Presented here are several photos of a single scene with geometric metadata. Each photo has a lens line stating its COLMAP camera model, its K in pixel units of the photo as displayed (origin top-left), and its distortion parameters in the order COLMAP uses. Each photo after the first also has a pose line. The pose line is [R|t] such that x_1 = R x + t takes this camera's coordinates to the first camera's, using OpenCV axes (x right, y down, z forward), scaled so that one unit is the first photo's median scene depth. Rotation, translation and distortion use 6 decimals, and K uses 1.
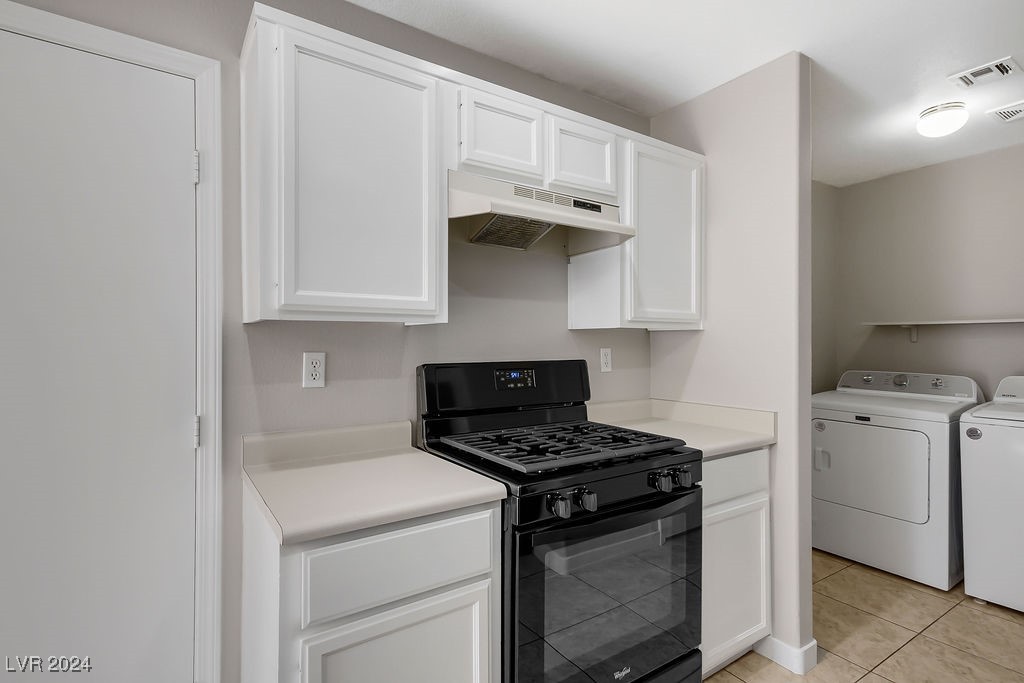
lens RADIAL K [[504.9, 0, 509.0], [0, 504.9, 344.9], [0, 0, 1]] dist [0.012993, 0.002326]
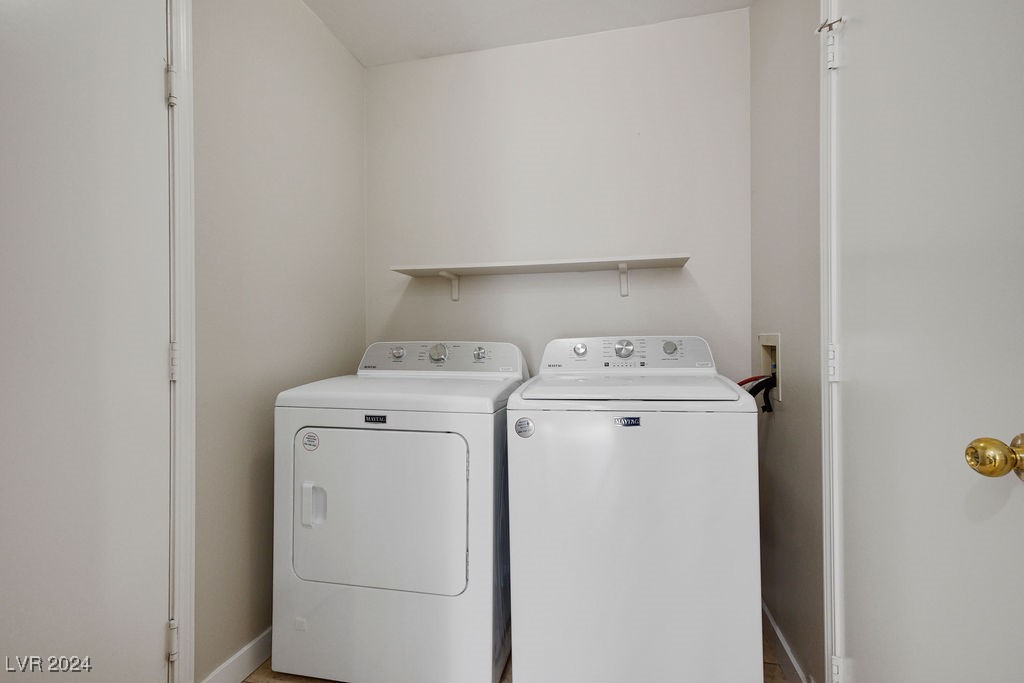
lens RADIAL K [[504.9, 0, 511.5], [0, 504.9, 345.2], [0, 0, 1]] dist [0.012993, 0.002326]
pose [[0.733452, -0.003563, 0.679731, 0.432166], [0.009830, 0.999937, -0.005366, 0.069594], [-0.679670, 0.010618, 0.733441, 0.499836]]
